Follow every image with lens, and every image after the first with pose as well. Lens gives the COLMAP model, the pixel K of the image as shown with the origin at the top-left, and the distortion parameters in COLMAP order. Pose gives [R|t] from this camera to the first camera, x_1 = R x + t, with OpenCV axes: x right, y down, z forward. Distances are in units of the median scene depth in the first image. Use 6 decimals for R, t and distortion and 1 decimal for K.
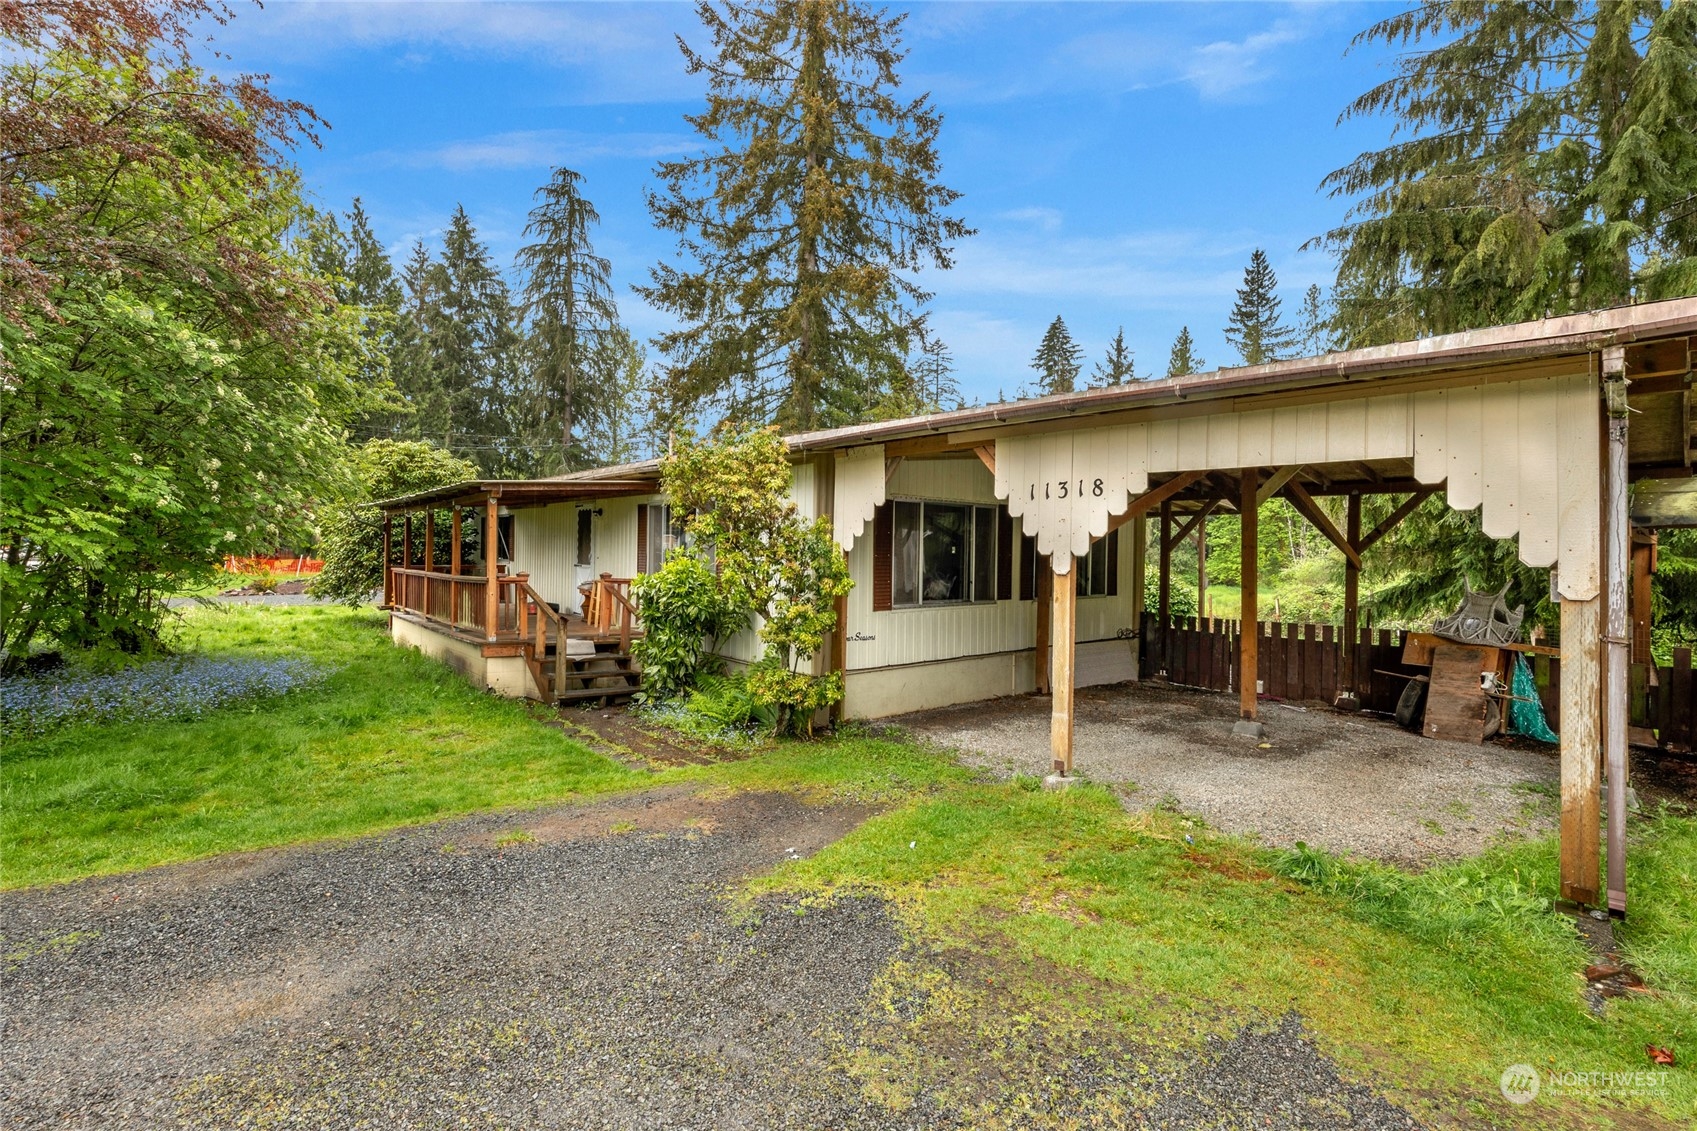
lens RADIAL K [[711.0, 0, 883.4], [0, 711.0, 554.3], [0, 0, 1]] dist [-0.013160, 0.000307]
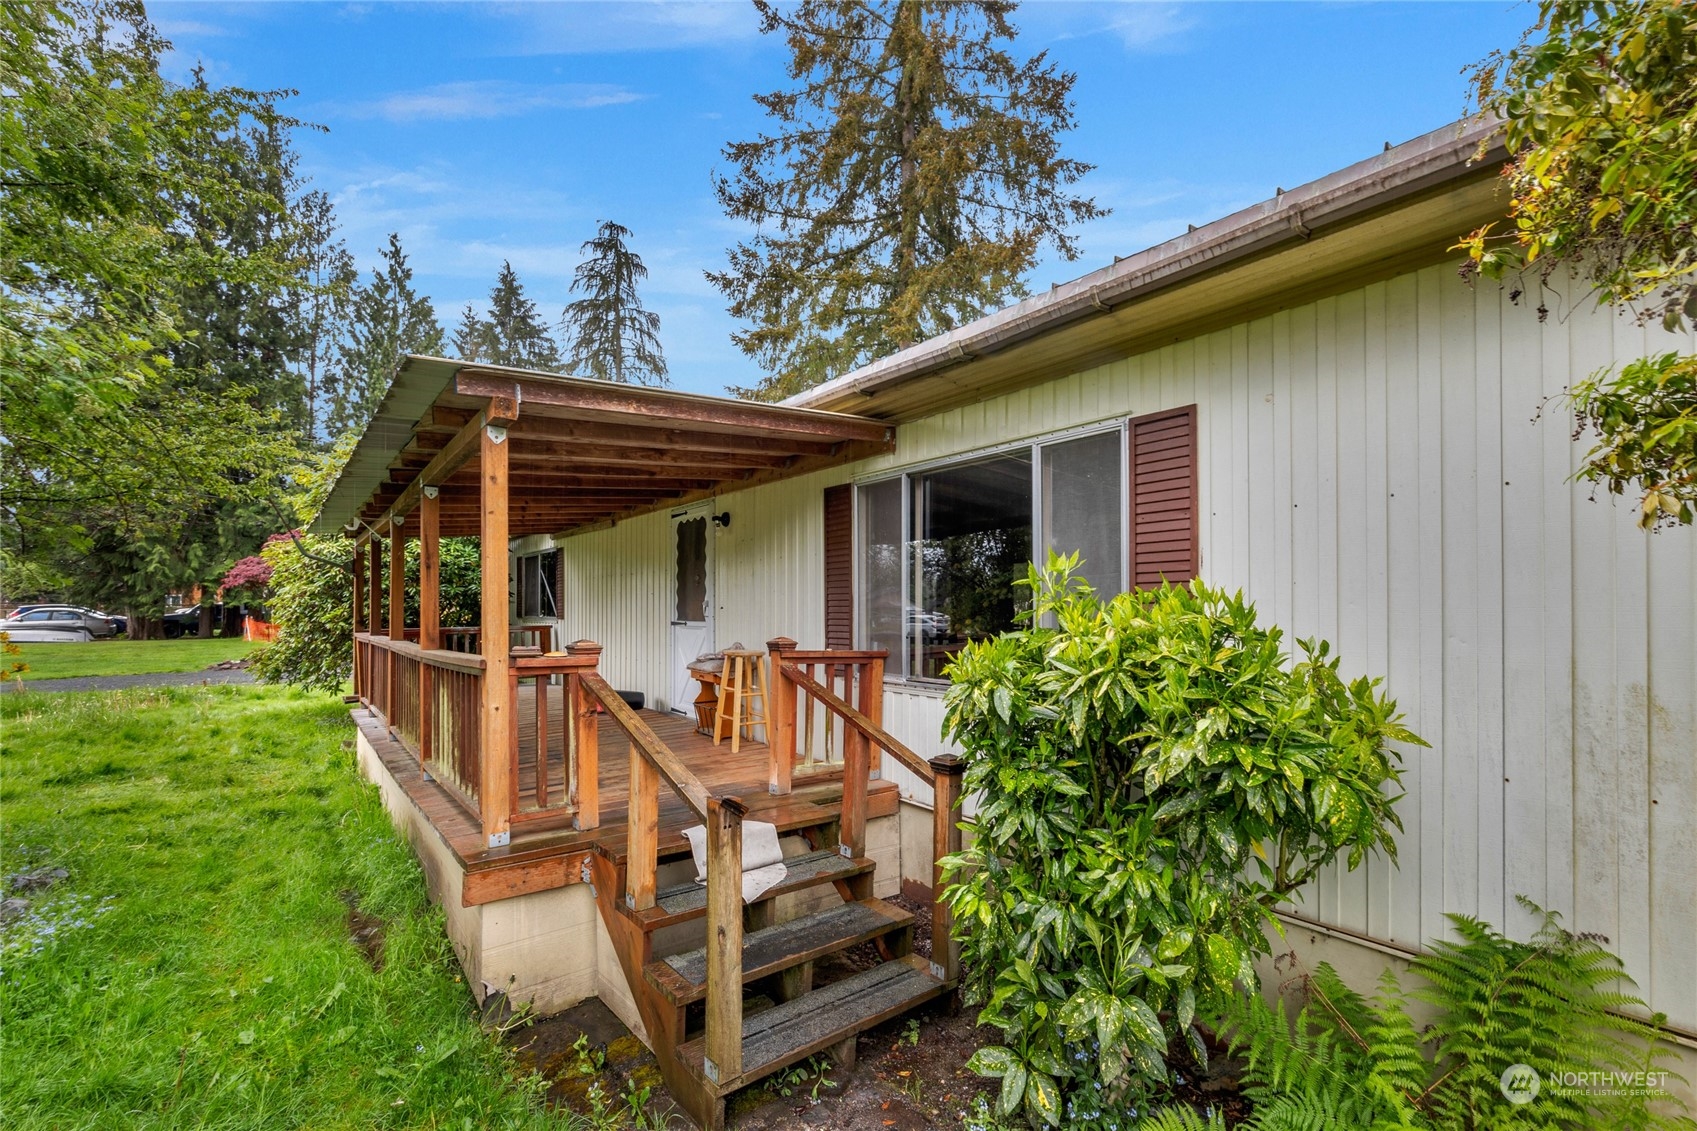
lens RADIAL K [[668.5, 0, 881.0], [0, 668.5, 603.7], [0, 0, 1]] dist [-0.000036, -0.000294]
pose [[0.999035, -0.017033, -0.040494, -0.110974], [0.016584, 0.999798, -0.011386, 0.004050], [0.040679, 0.010703, 0.999115, 0.214895]]
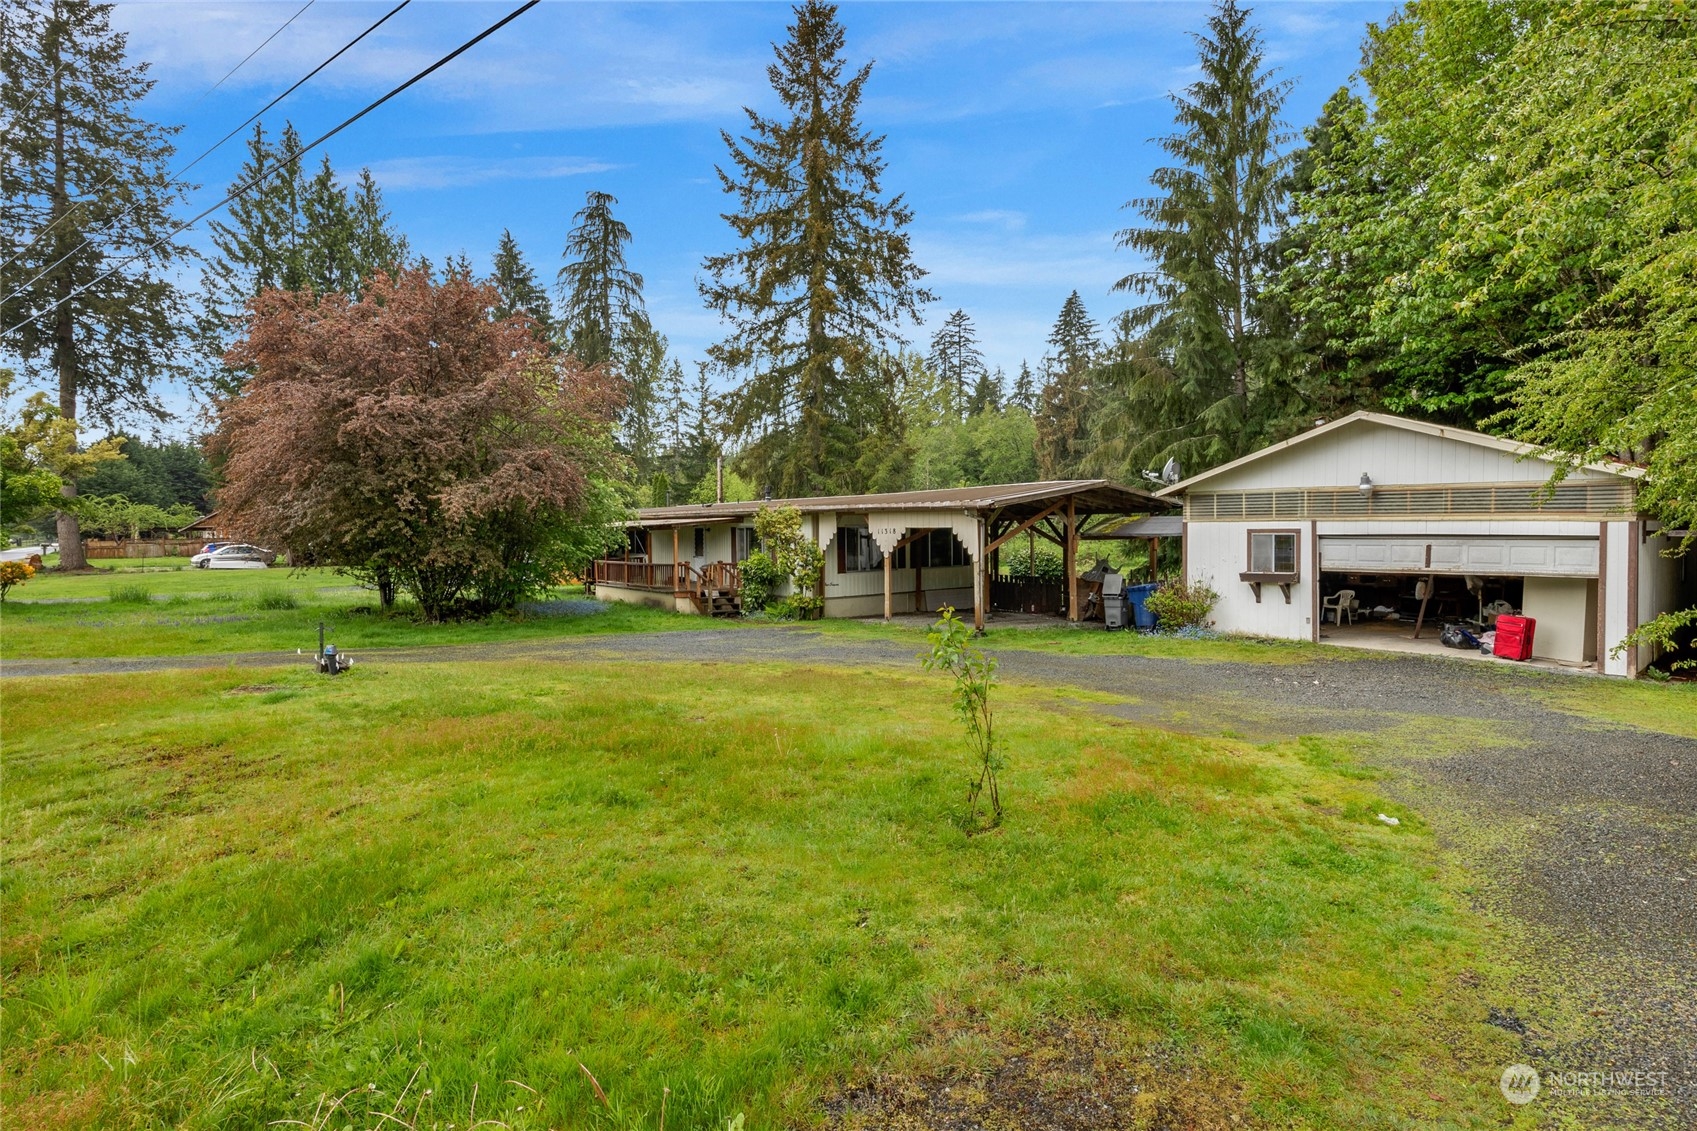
lens RADIAL K [[795.2, 0, 881.4], [0, 795.2, 533.2], [0, 0, 1]] dist [-0.014989, -0.001405]
pose [[0.998544, -0.025719, -0.047422, 0.077955], [0.025845, 0.999664, 0.002041, -0.017455], [0.047353, -0.003264, 0.998873, -0.497351]]
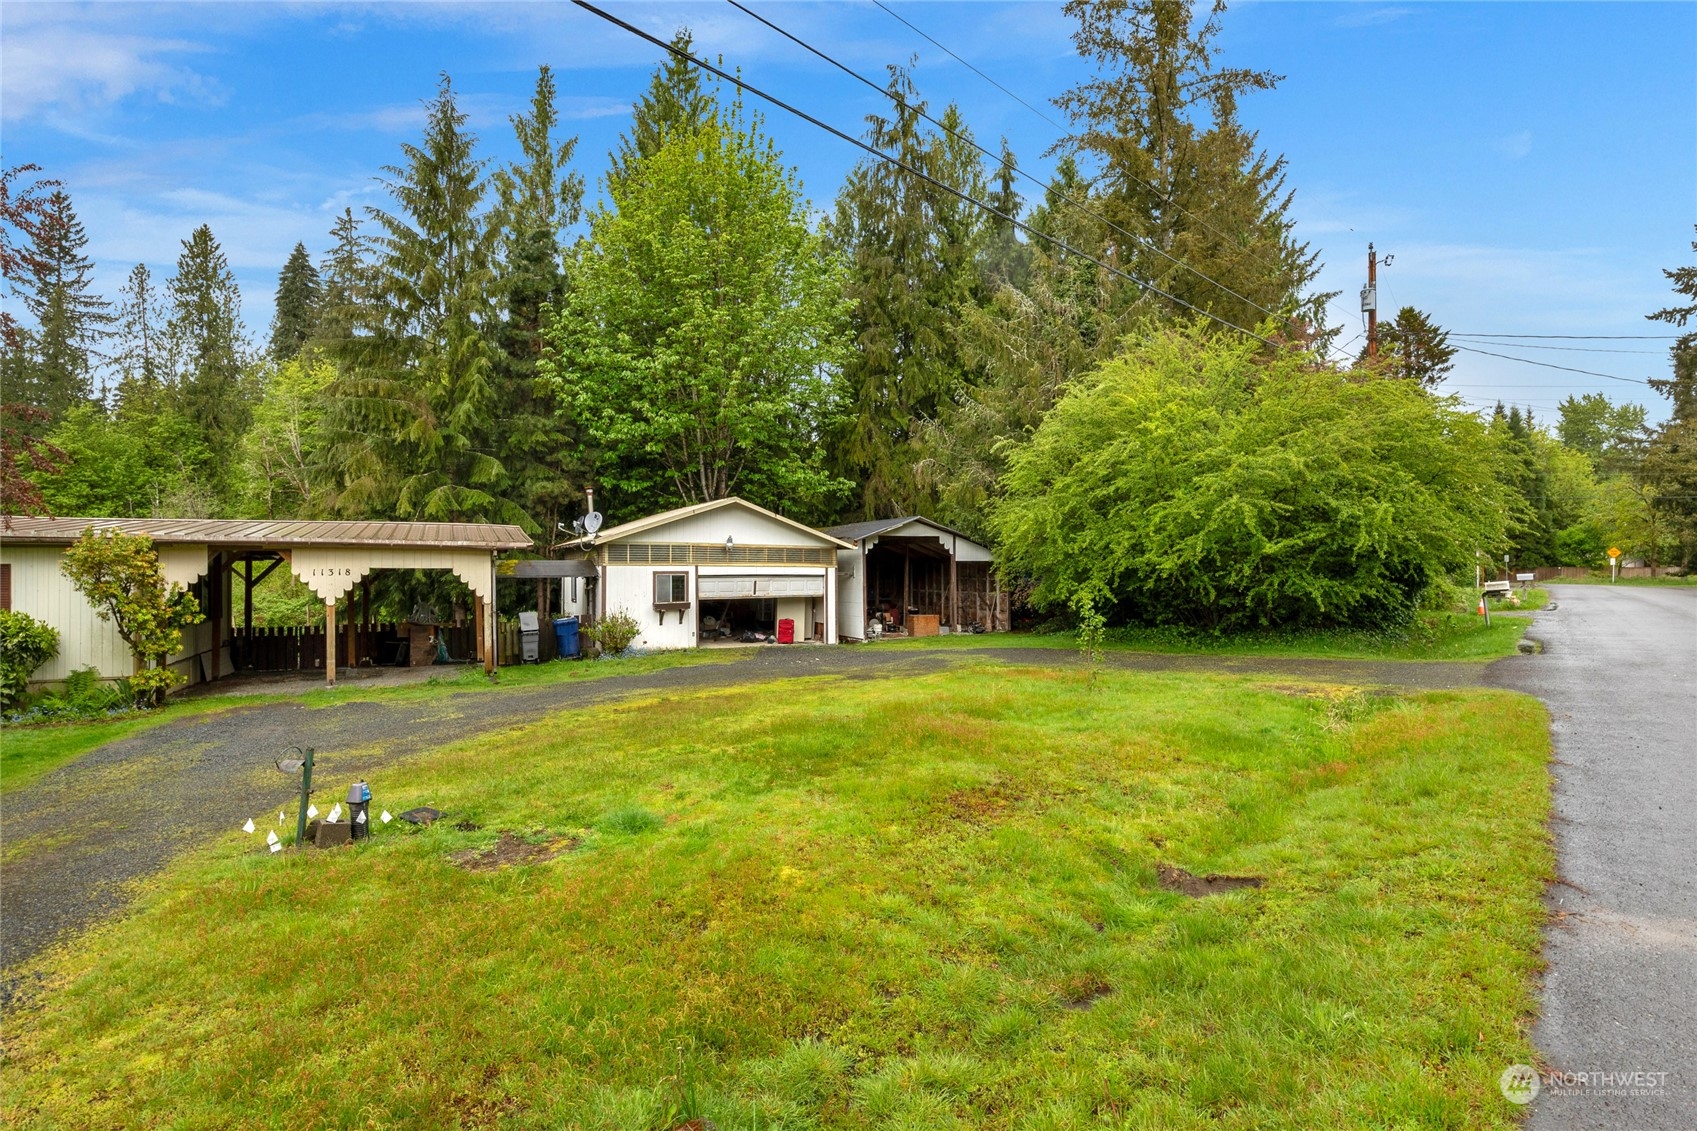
lens RADIAL K [[795.2, 0, 806.4], [0, 795.2, 559.1], [0, 0, 1]] dist [-0.014989, -0.001405]
pose [[0.280295, -0.005872, 0.959896, -0.385310], [0.009433, 0.999950, 0.003362, -0.025492], [-0.959867, 0.008112, 0.280337, -0.276327]]
